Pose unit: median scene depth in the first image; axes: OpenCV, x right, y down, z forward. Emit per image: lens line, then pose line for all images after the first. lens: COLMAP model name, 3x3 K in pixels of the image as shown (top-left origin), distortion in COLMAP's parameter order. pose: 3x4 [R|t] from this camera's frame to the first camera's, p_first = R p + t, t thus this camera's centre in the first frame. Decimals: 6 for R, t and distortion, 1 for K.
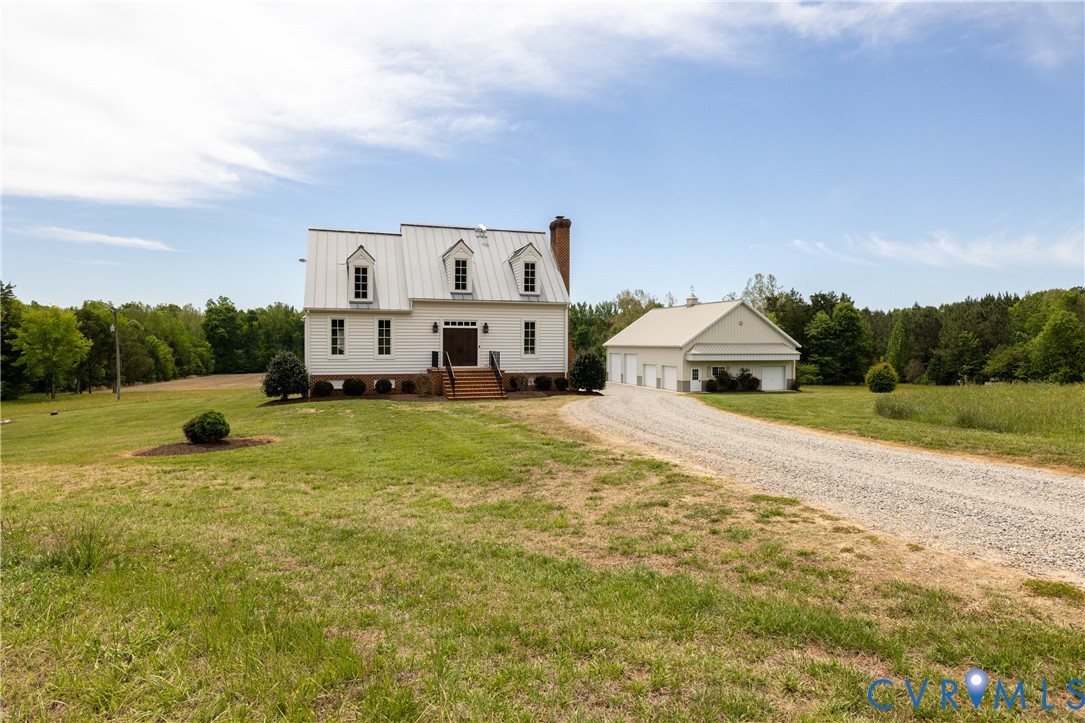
lens RADIAL K [[635.1, 0, 553.2], [0, 635.1, 355.4], [0, 0, 1]] dist [-0.003719, -0.000537]
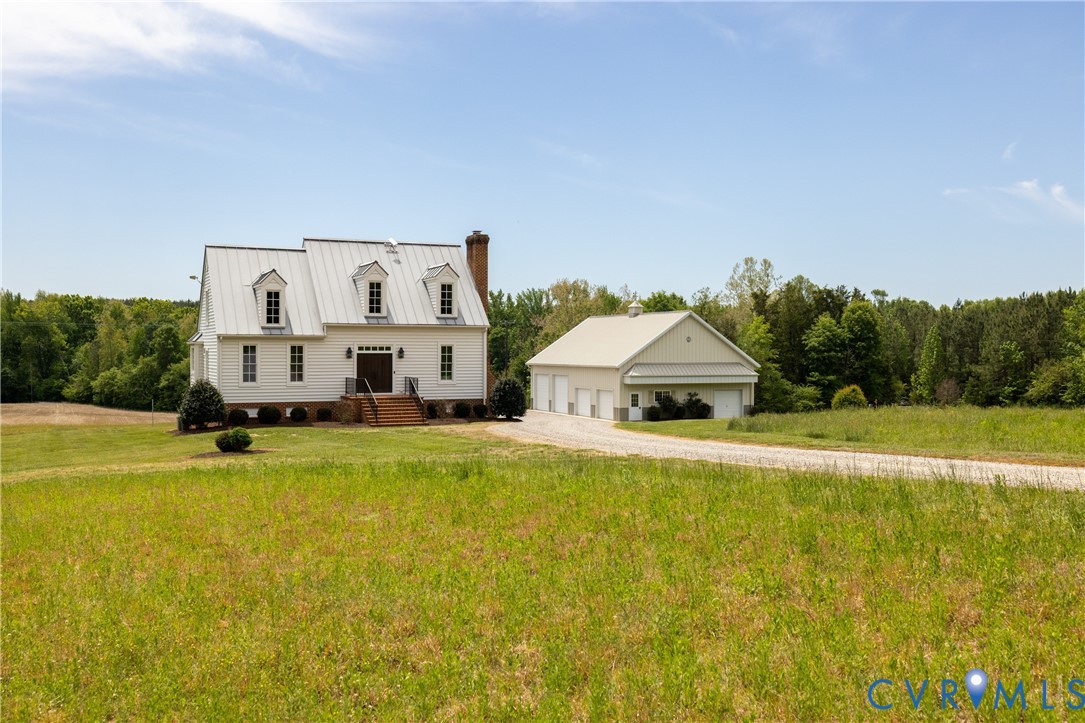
lens RADIAL K [[1084.2, 0, 574.3], [0, 1084.2, 361.2], [0, 0, 1]] dist [0.017873, -0.009736]
pose [[0.992996, -0.002222, 0.118125, -0.039089], [0.003195, 0.999962, -0.008053, -0.016226], [-0.118102, 0.008375, 0.992966, -0.641521]]
